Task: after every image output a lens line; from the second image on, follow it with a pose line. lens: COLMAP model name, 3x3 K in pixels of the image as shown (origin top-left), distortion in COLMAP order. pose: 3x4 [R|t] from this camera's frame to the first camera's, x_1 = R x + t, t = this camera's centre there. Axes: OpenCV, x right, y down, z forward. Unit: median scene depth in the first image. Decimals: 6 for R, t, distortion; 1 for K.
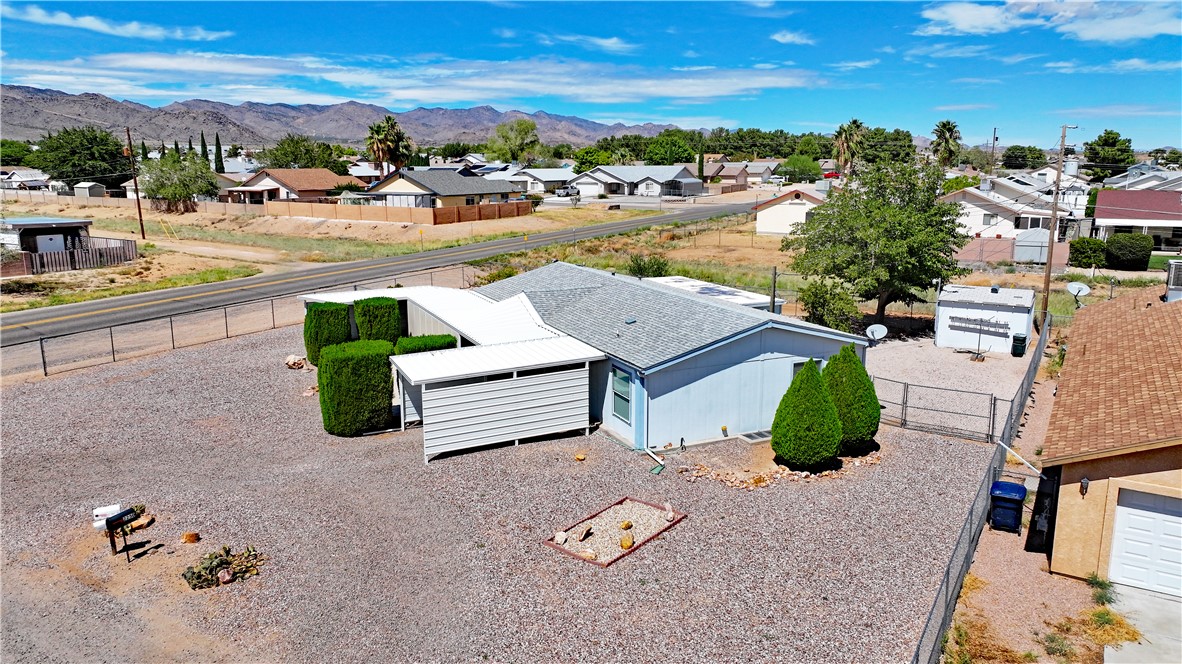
lens RADIAL K [[826.0, 0, 591.0], [0, 826.0, 332.0], [0, 0, 1]] dist [0.007872, 0.004350]
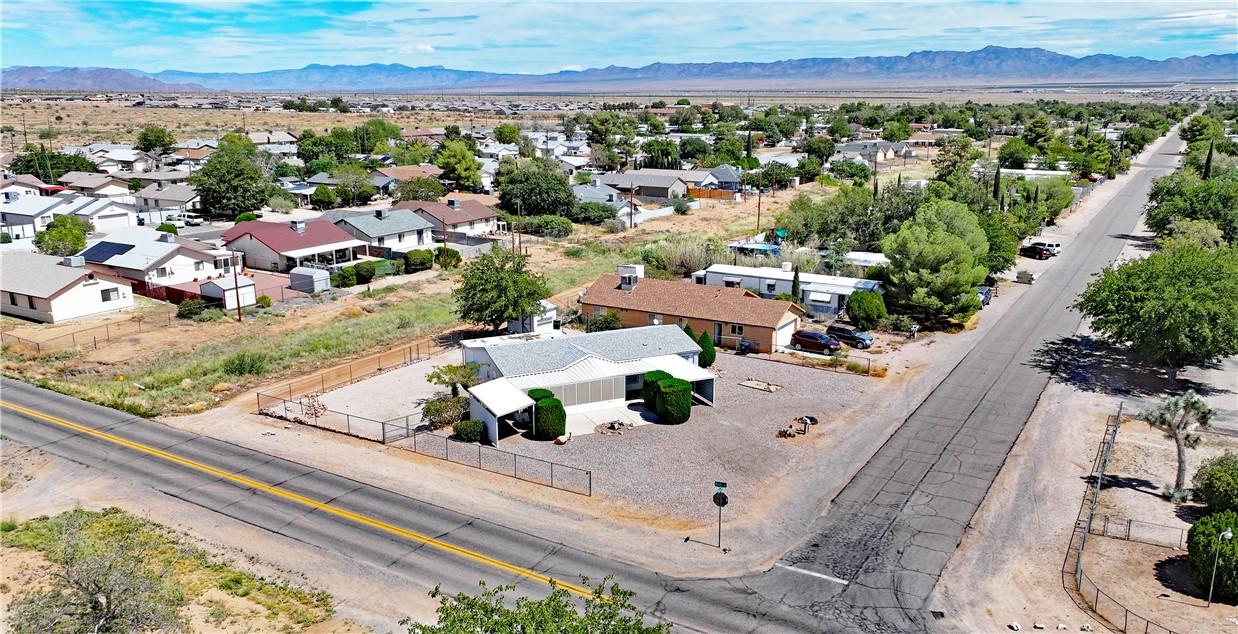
lens RADIAL K [[971.5, 0, 619.0], [0, 971.5, 317.0], [0, 0, 1]] dist [0.008555, 0.003016]
pose [[-0.020609, -0.228687, 0.973282, -0.799774], [0.200587, 0.952749, 0.228110, -0.223242], [-0.979459, 0.199929, 0.026236, 0.302032]]
